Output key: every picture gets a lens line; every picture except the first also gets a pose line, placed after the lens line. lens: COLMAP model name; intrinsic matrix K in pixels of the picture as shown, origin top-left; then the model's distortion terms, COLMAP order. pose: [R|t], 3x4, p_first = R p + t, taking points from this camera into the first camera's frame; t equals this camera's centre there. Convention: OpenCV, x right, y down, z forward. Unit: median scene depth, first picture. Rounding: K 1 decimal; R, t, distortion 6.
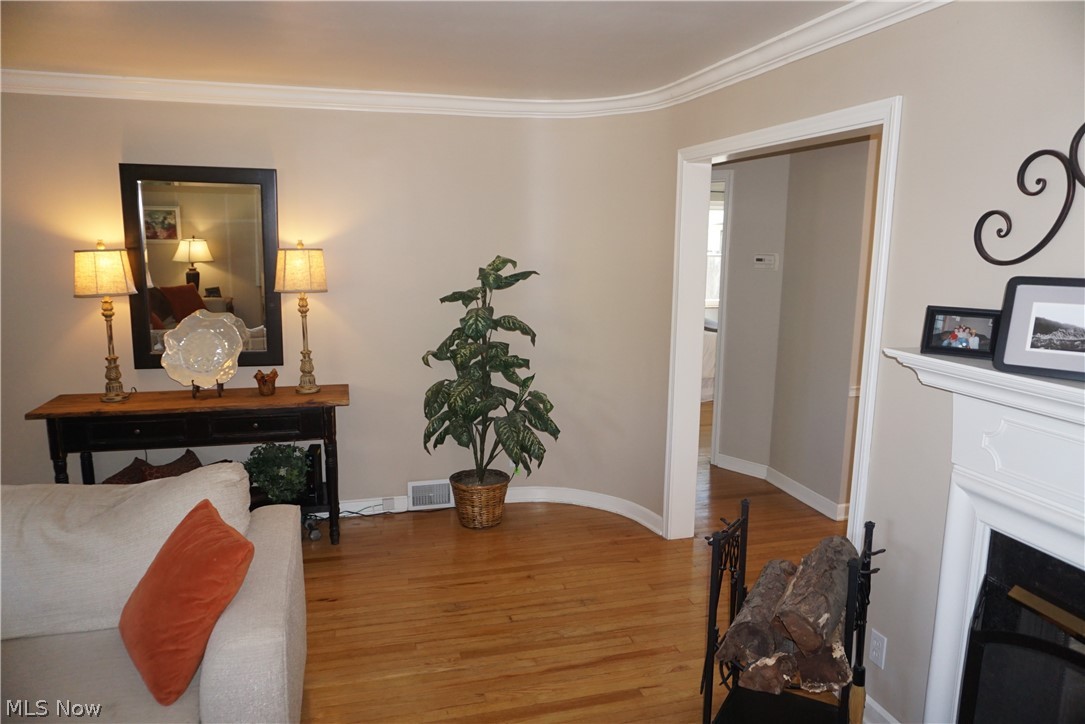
lens RADIAL K [[726.7, 0, 539.4], [0, 726.7, 364.9], [0, 0, 1]] dist [-0.050359, 0.040020]
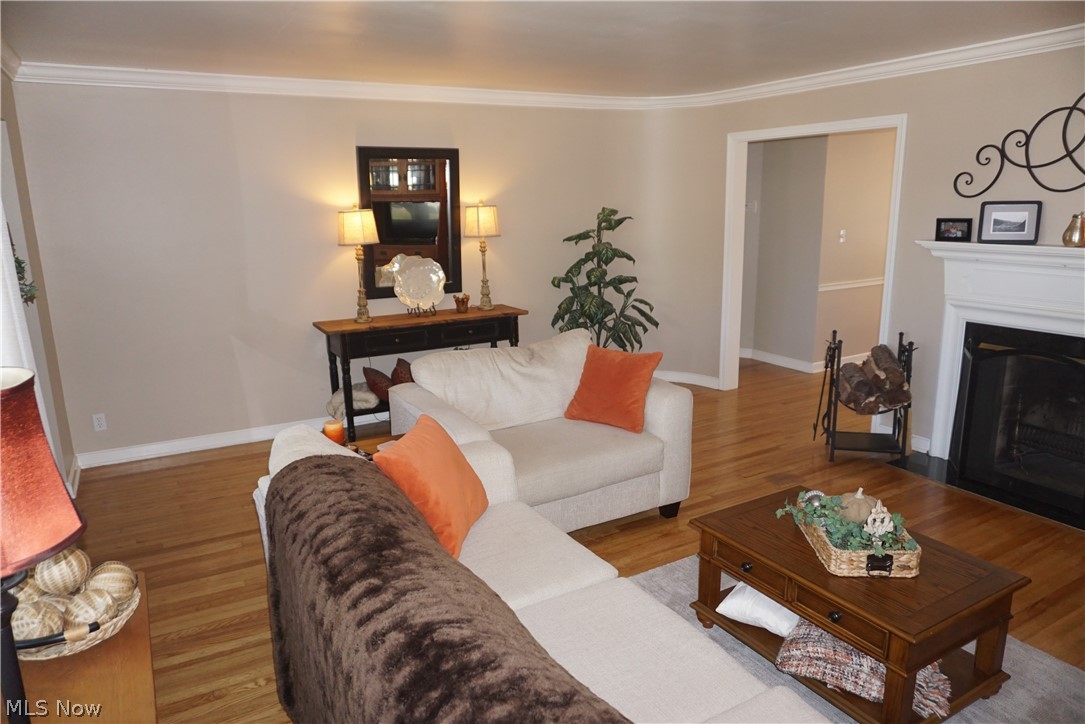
lens RADIAL K [[726.7, 0, 539.4], [0, 726.7, 364.9], [0, 0, 1]] dist [-0.050359, 0.040020]
pose [[0.968673, -0.085346, 0.233213, -0.580295], [0.072901, 0.995442, 0.061489, 0.068332], [-0.237398, -0.042561, 0.970480, -0.408465]]
